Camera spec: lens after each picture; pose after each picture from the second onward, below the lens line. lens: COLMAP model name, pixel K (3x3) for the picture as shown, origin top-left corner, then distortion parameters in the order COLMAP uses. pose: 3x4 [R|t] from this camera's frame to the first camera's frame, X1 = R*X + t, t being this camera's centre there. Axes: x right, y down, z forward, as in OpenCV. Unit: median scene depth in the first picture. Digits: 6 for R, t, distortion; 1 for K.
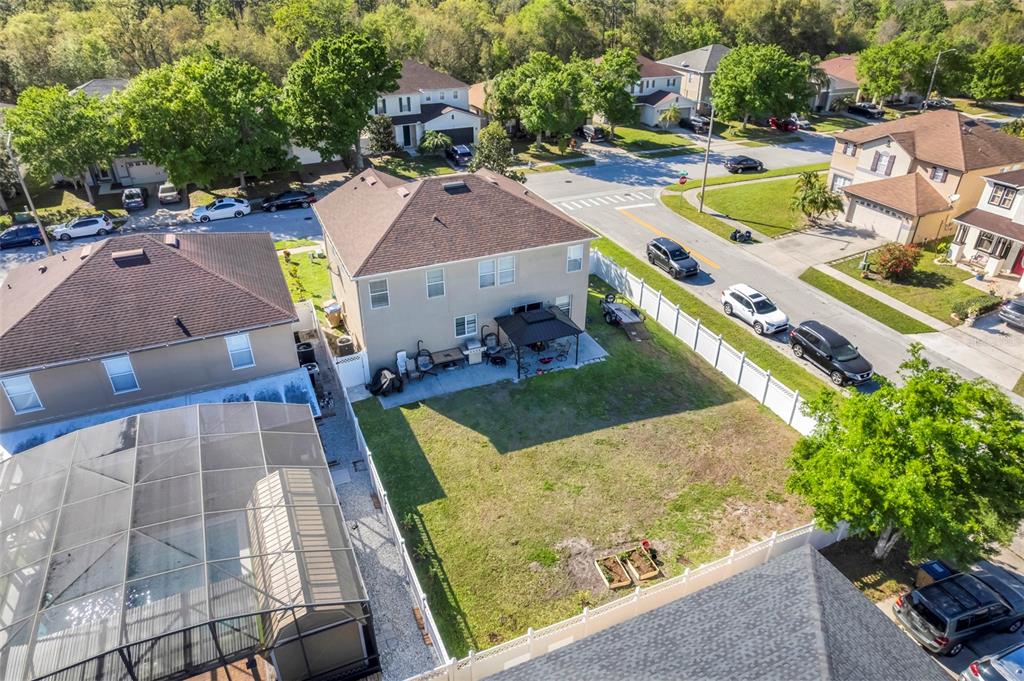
lens RADIAL K [[649.9, 0, 512.0], [0, 649.9, 340.5], [0, 0, 1]] dist [-0.087577, 0.078884]
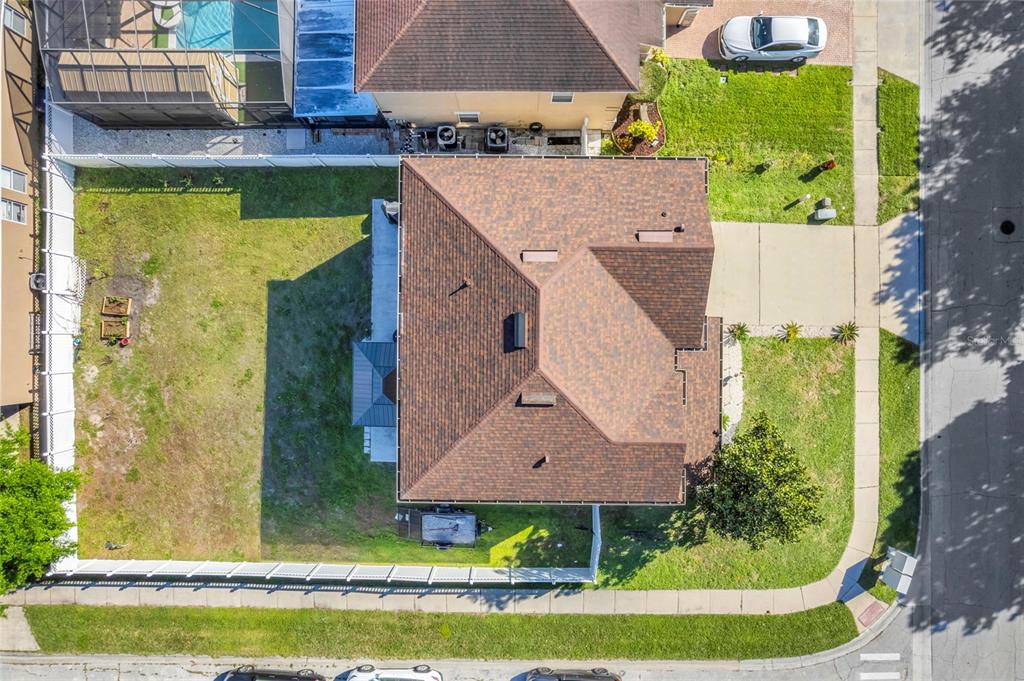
lens RADIAL K [[649.9, 0, 512.0], [0, 649.9, 340.5], [0, 0, 1]] dist [-0.087577, 0.078884]
pose [[-0.406804, 0.913470, -0.009129, -0.044673], [-0.469826, -0.200641, 0.859655, -0.515132], [0.783437, 0.354000, 0.510794, 0.427059]]
